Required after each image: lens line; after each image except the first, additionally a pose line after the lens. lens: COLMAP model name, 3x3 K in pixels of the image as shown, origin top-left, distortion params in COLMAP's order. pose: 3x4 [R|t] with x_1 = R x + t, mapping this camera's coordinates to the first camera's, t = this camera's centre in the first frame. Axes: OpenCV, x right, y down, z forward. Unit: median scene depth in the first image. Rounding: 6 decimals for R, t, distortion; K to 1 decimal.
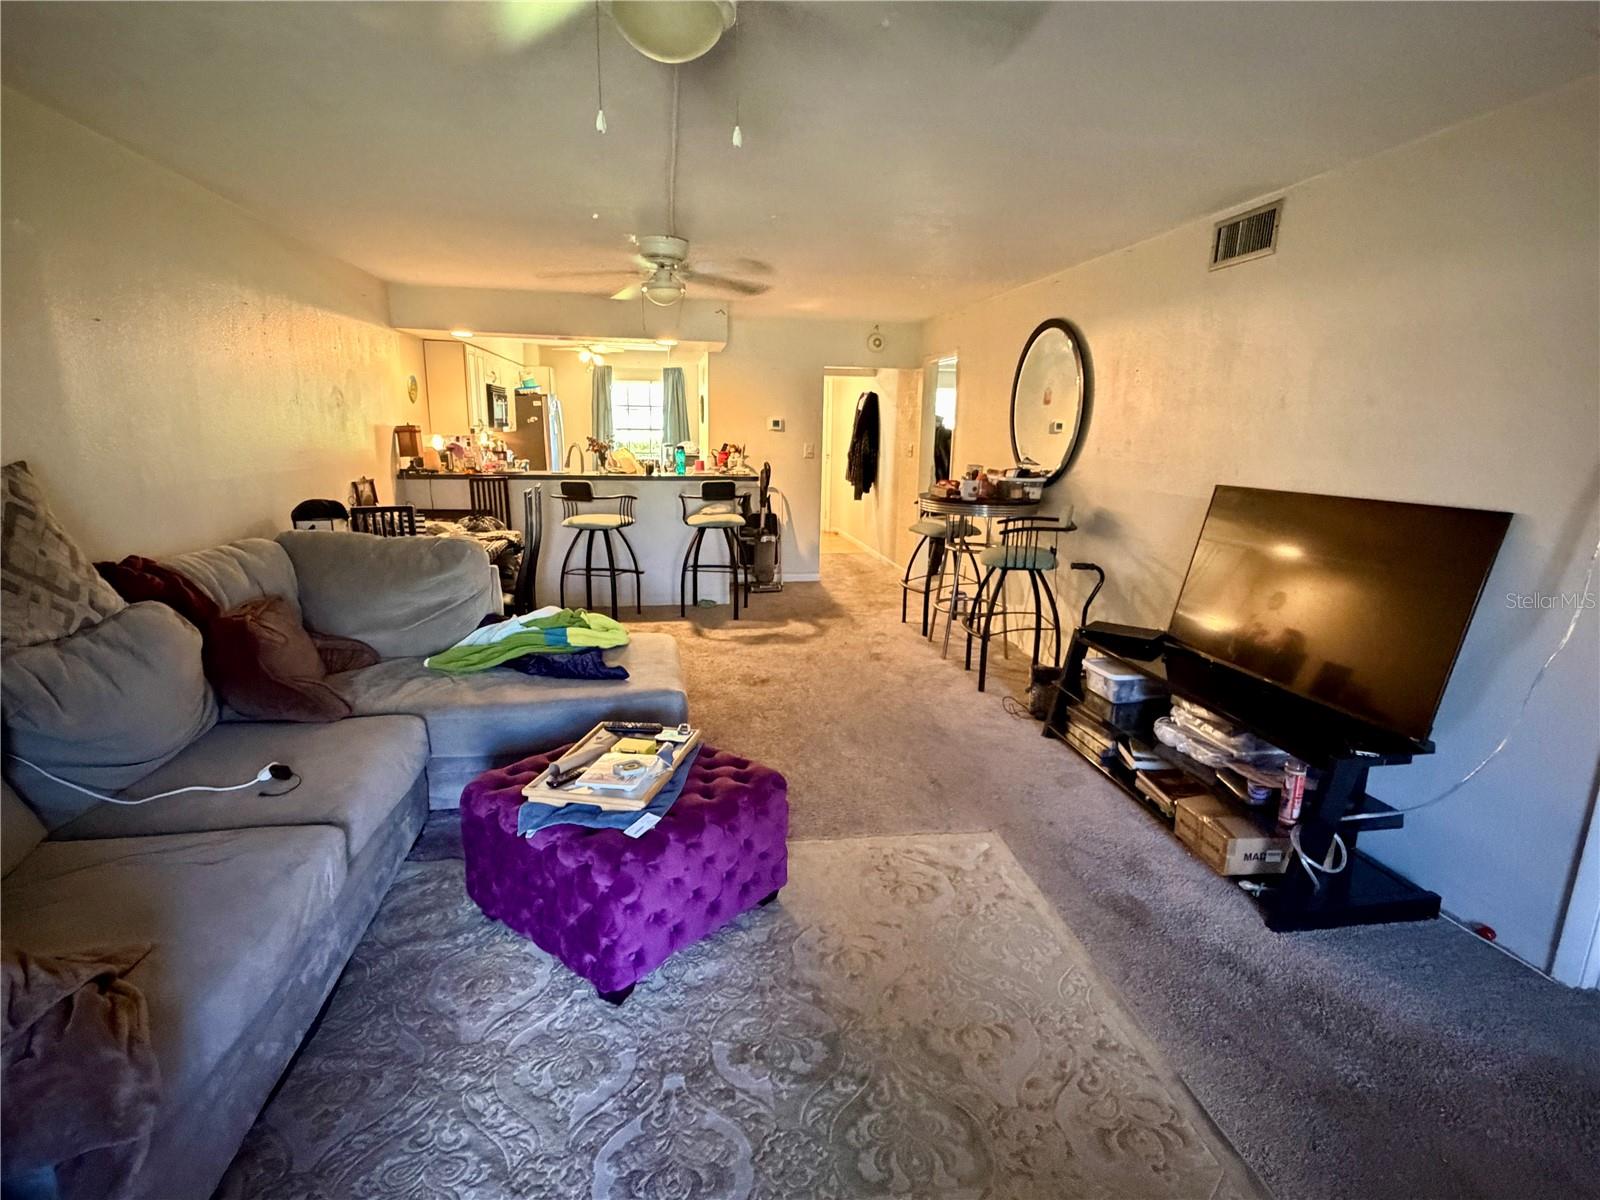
lens RADIAL K [[806.6, 0, 800.0], [0, 806.6, 600.0], [0, 0, 1]] dist [-0.045518, -0.000049]
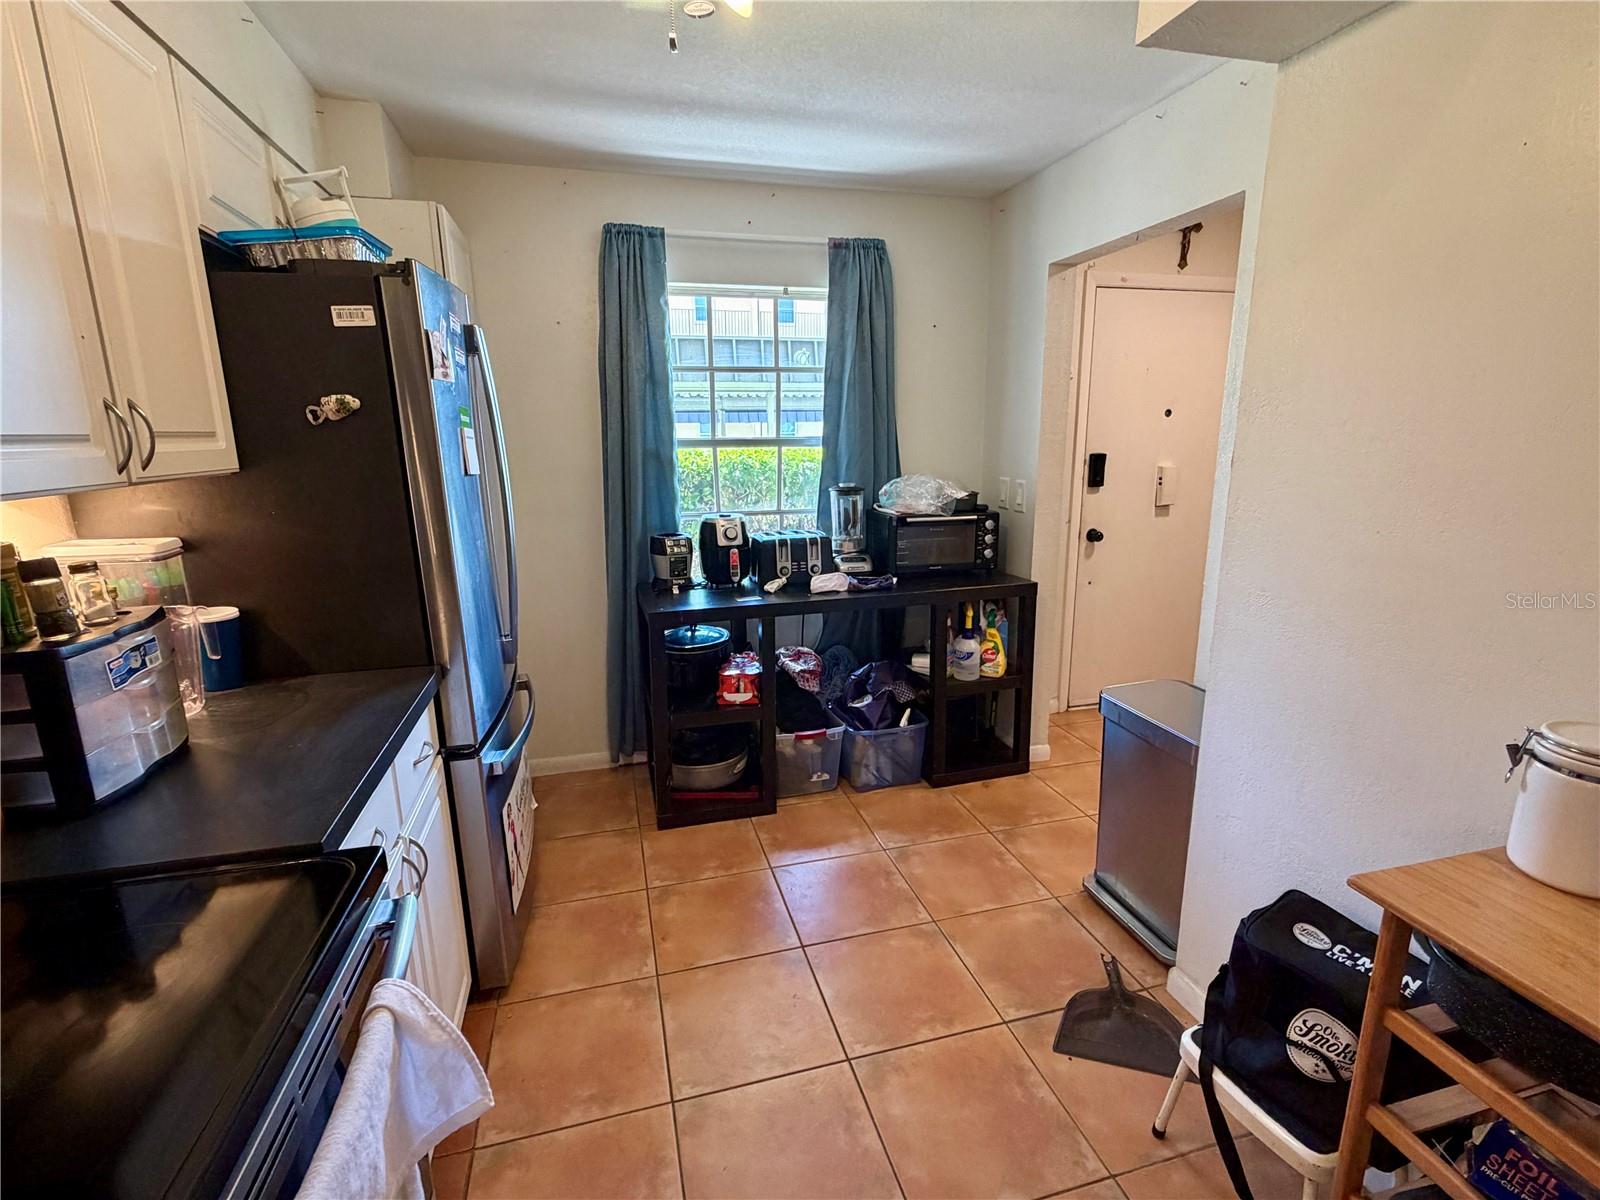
lens RADIAL K [[746.7, 0, 800.0], [0, 746.7, 600.0], [0, 0, 1]] dist [-0.001781, -0.000004]
pose [[0.995856, -0.048386, 0.077003, -0.298055], [0.047631, 0.998797, 0.011612, -0.217873], [-0.077472, -0.007897, 0.996963, 1.007480]]
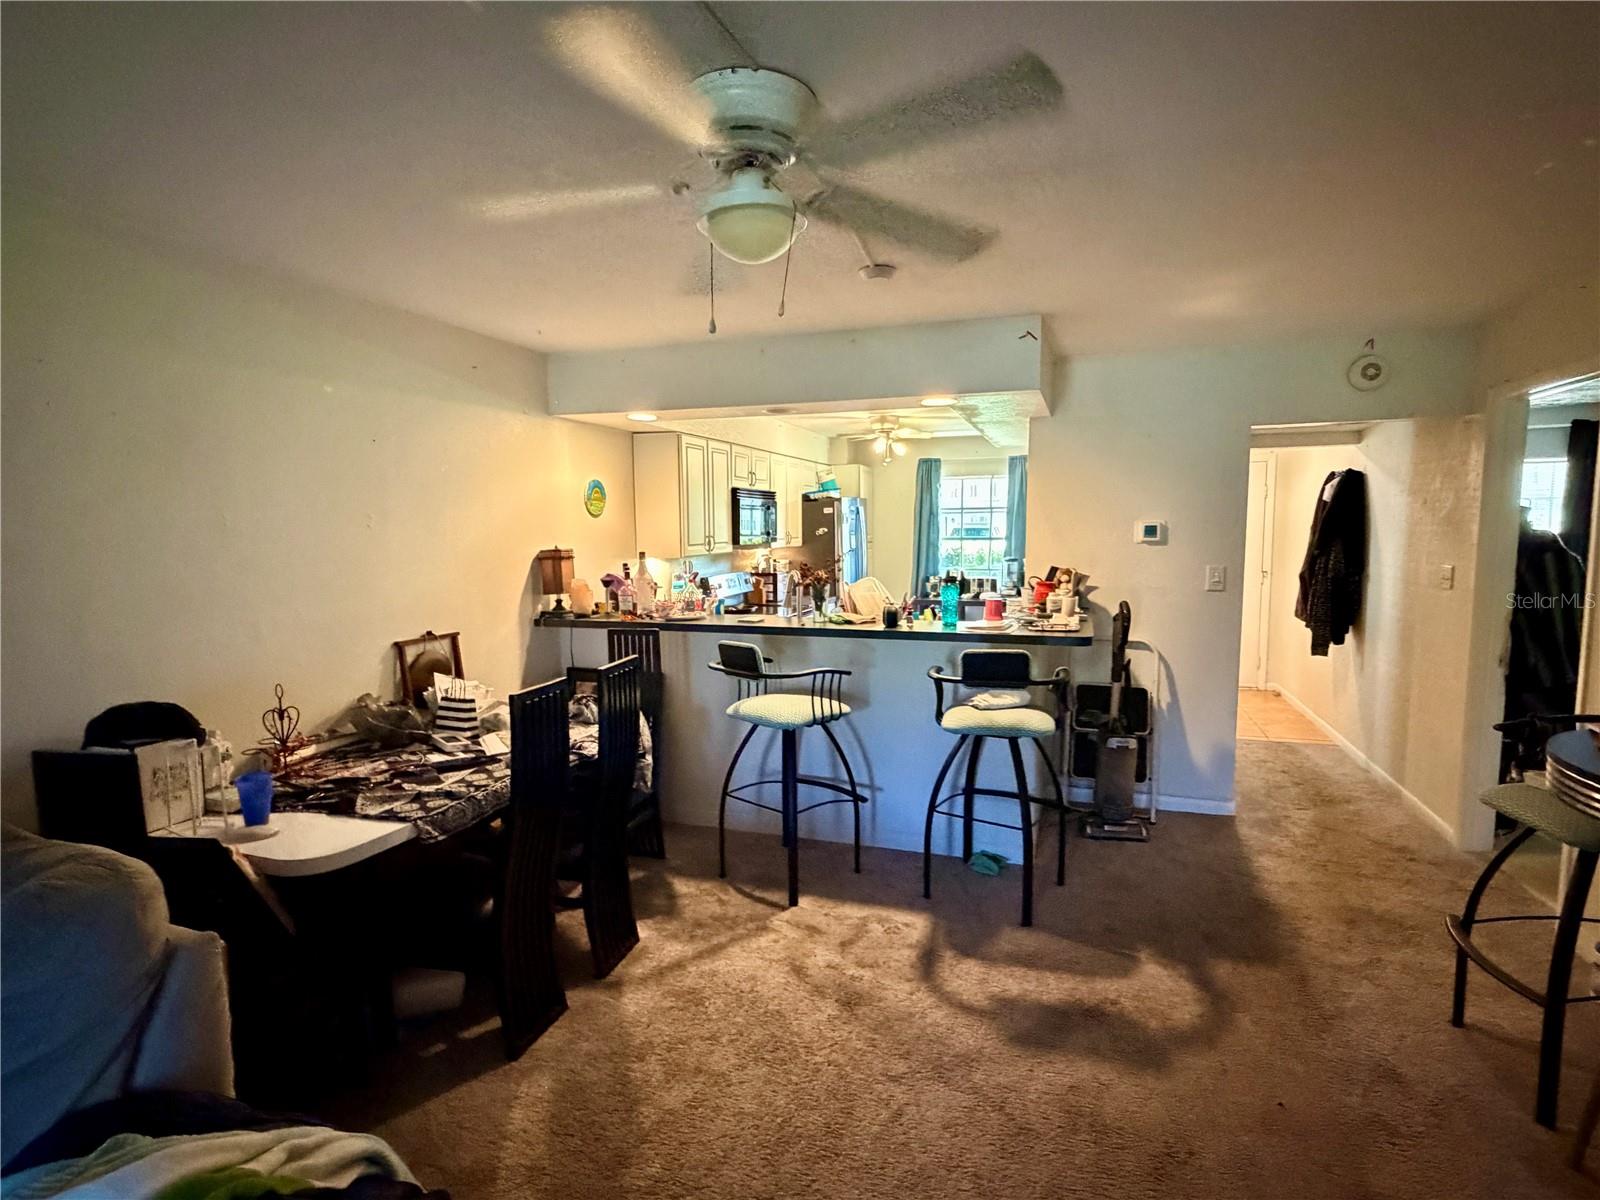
lens RADIAL K [[776.6, 0, 800.0], [0, 776.6, 600.0], [0, 0, 1]] dist [0.000726, 0.000261]
pose [[0.869707, 0.018006, -0.493239, 0.027927], [-0.076114, 0.992273, -0.097985, -0.101120], [0.487663, 0.122760, 0.864358, 0.420136]]
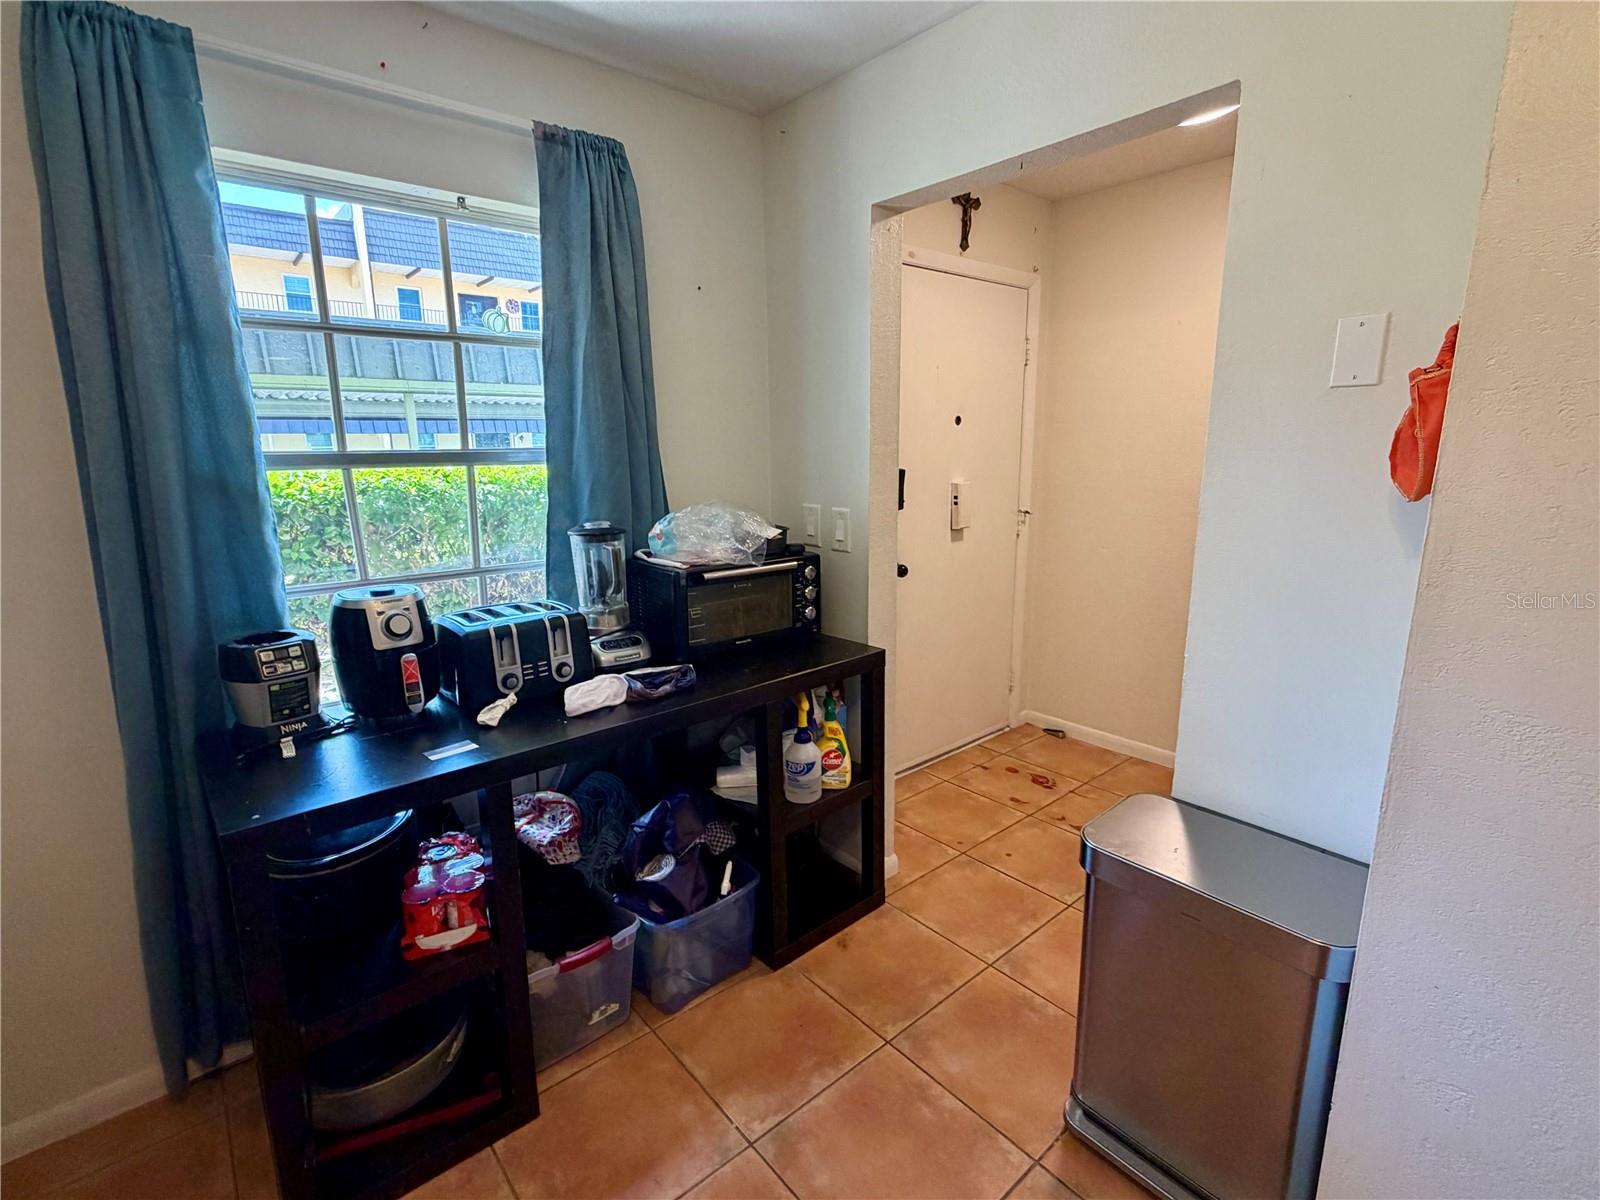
lens RADIAL K [[746.7, 0, 800.0], [0, 746.7, 600.0], [0, 0, 1]] dist [-0.001781, -0.000004]
pose [[0.861936, -0.131380, 0.489699, -0.307070], [0.131574, 0.990716, 0.034208, -0.249779], [-0.489647, 0.034946, 0.871220, 1.161368]]
